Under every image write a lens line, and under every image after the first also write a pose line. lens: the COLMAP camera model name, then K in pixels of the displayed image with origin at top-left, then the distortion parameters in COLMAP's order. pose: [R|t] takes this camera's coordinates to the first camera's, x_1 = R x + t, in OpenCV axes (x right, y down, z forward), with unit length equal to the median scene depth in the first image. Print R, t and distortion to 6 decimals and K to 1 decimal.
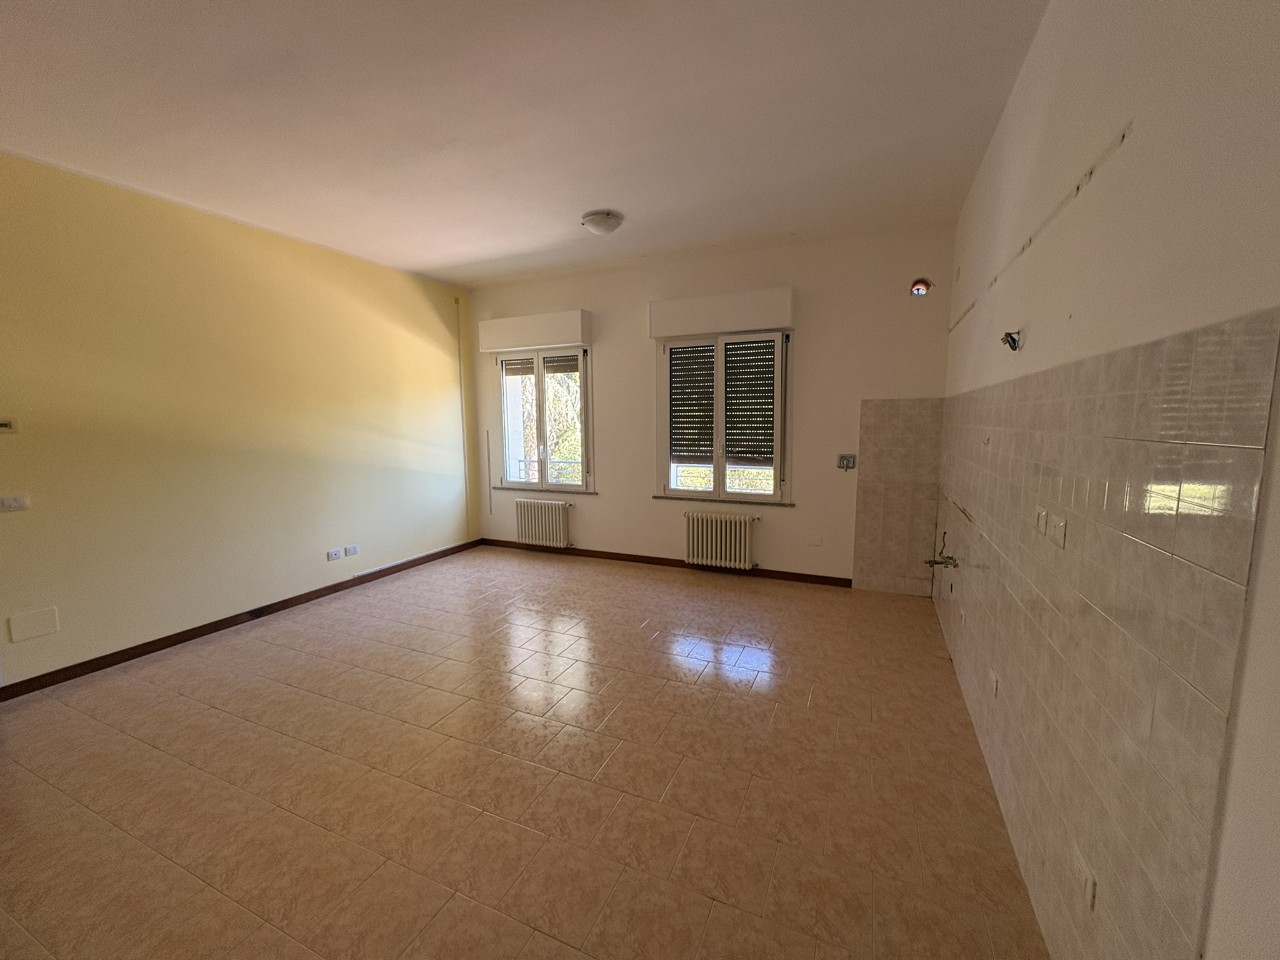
lens RADIAL K [[511.3, 0, 640.0], [0, 511.3, 480.0], [0, 0, 1]] dist [-0.000548, 0.000418]
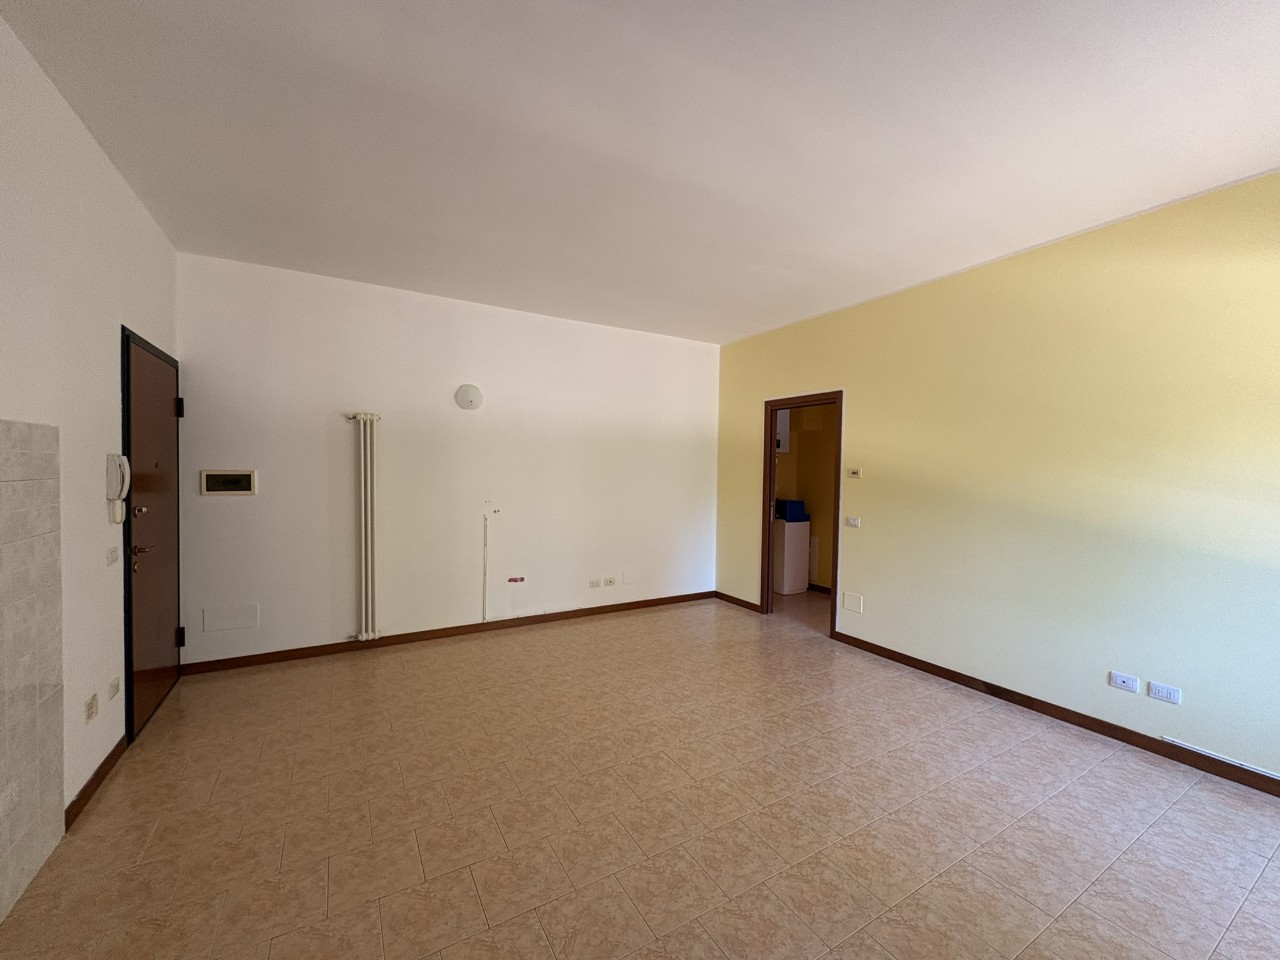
lens RADIAL K [[511.3, 0, 640.0], [0, 511.3, 480.0], [0, 0, 1]] dist [-0.000548, 0.000418]
pose [[-0.578171, 0.021110, -0.815643, 0.258781], [-0.103135, 0.989756, 0.098724, -0.100641], [0.809371, 0.141200, -0.570071, 0.791300]]
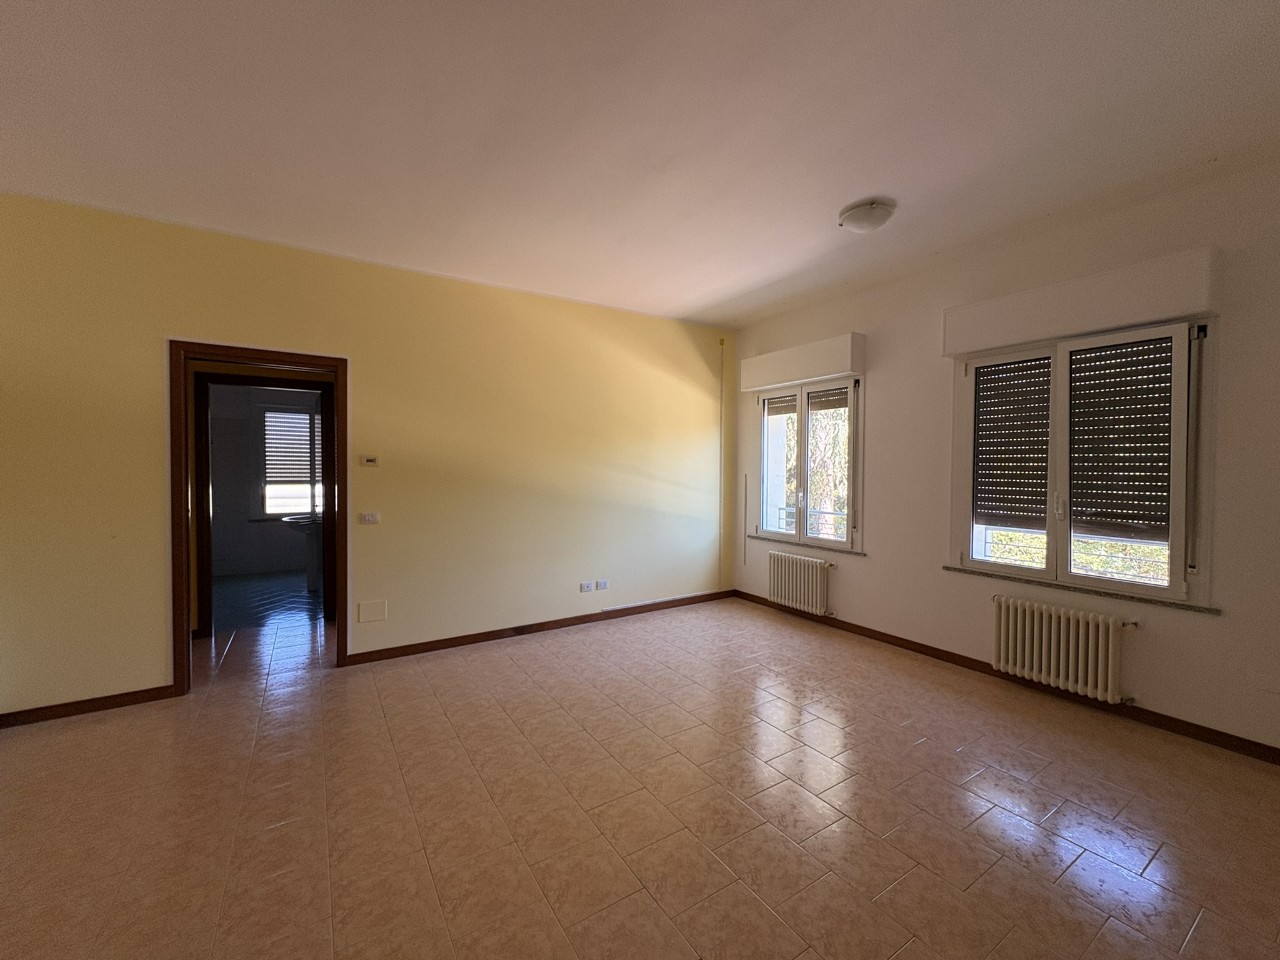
lens RADIAL K [[511.3, 0, 640.0], [0, 511.3, 480.0], [0, 0, 1]] dist [-0.000548, 0.000418]
pose [[0.838613, 0.026904, -0.544063, 0.061002], [-0.076161, 0.994760, -0.068204, -0.009631], [0.539378, 0.098633, 0.836267, 0.143649]]
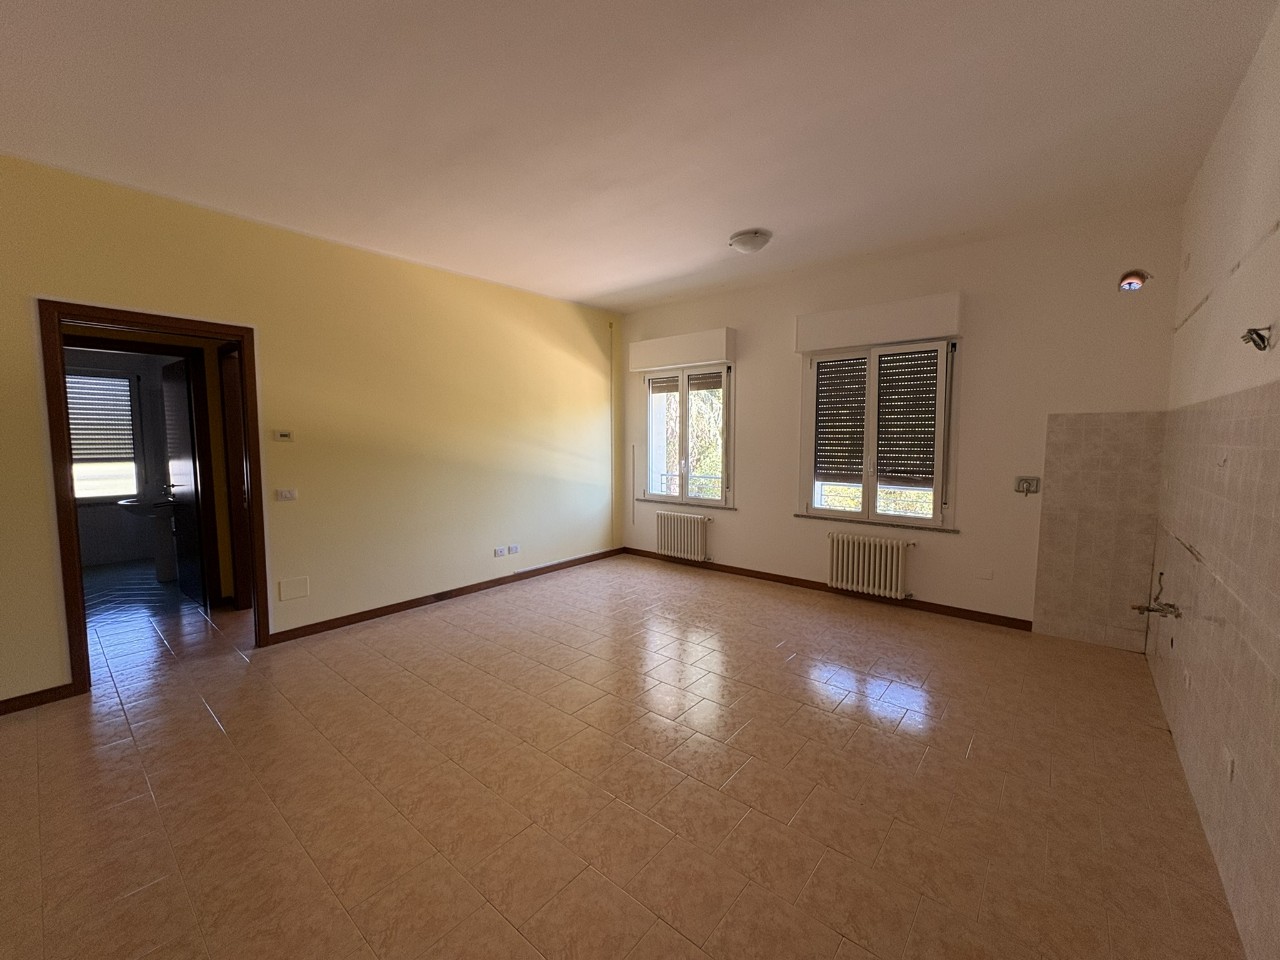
lens RADIAL K [[511.3, 0, 640.0], [0, 511.3, 480.0], [0, 0, 1]] dist [-0.000548, 0.000418]
pose [[0.962241, 0.030088, -0.270533, 0.004204], [-0.039078, 0.998846, -0.027906, 0.005447], [0.269381, 0.037424, 0.962306, -0.015462]]
